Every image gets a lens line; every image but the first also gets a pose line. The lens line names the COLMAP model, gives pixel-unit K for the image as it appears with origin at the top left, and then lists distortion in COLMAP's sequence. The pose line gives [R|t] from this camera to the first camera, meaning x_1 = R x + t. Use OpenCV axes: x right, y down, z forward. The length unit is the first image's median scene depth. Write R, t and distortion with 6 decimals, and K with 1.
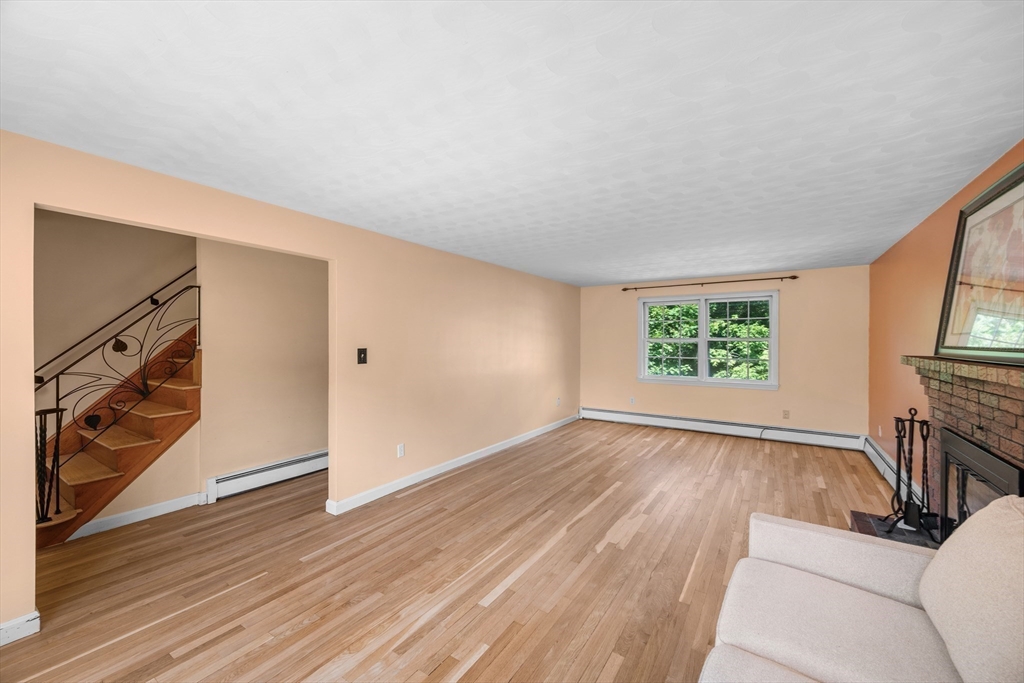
lens RADIAL K [[406.1, 0, 509.7], [0, 406.1, 338.6], [0, 0, 1]] dist [0.005793, 0.000072]
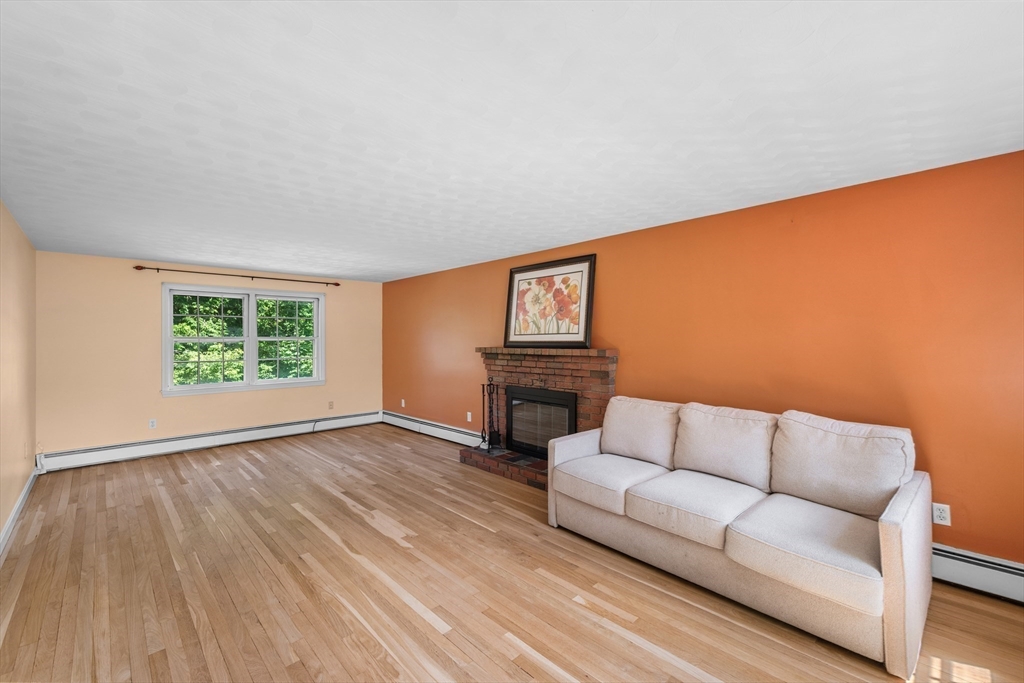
lens RADIAL K [[427.4, 0, 515.8], [0, 427.4, 340.4], [0, 0, 1]] dist [0.001704, 0.000038]
pose [[0.205017, -0.003923, 0.978750, -0.620749], [0.001007, 0.999992, 0.003797, 0.005150], [-0.978758, 0.000207, 0.205020, 0.425175]]
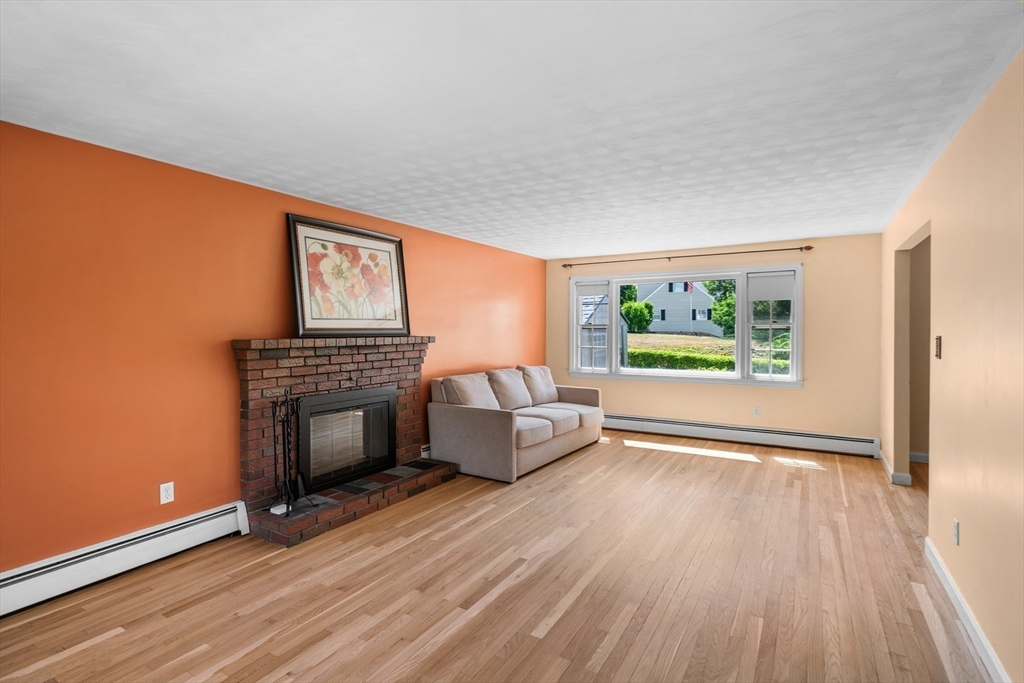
lens RADIAL K [[492.6, 0, 513.3], [0, 492.6, 334.0], [0, 0, 1]] dist [-0.000646, 0.000172]
pose [[-0.998743, -0.000631, -0.050124, 0.389011], [-0.001029, 0.999968, 0.007913, 0.016719], [0.050117, 0.007955, -0.998712, 1.846210]]
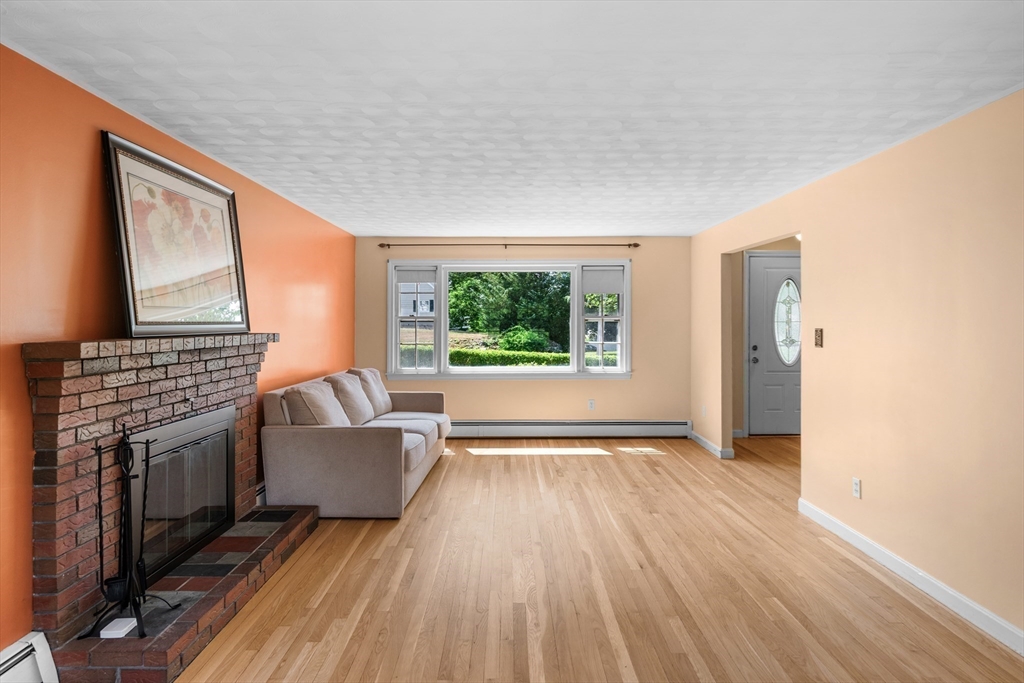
lens RADIAL K [[566.9, 0, 508.9], [0, 566.9, 319.0], [0, 0, 1]] dist [0.001948, -0.001727]
pose [[-0.830523, -0.003382, -0.556974, 0.800009], [0.000394, 0.999978, -0.006659, 0.014244], [0.556984, -0.005750, -0.830503, 1.657268]]
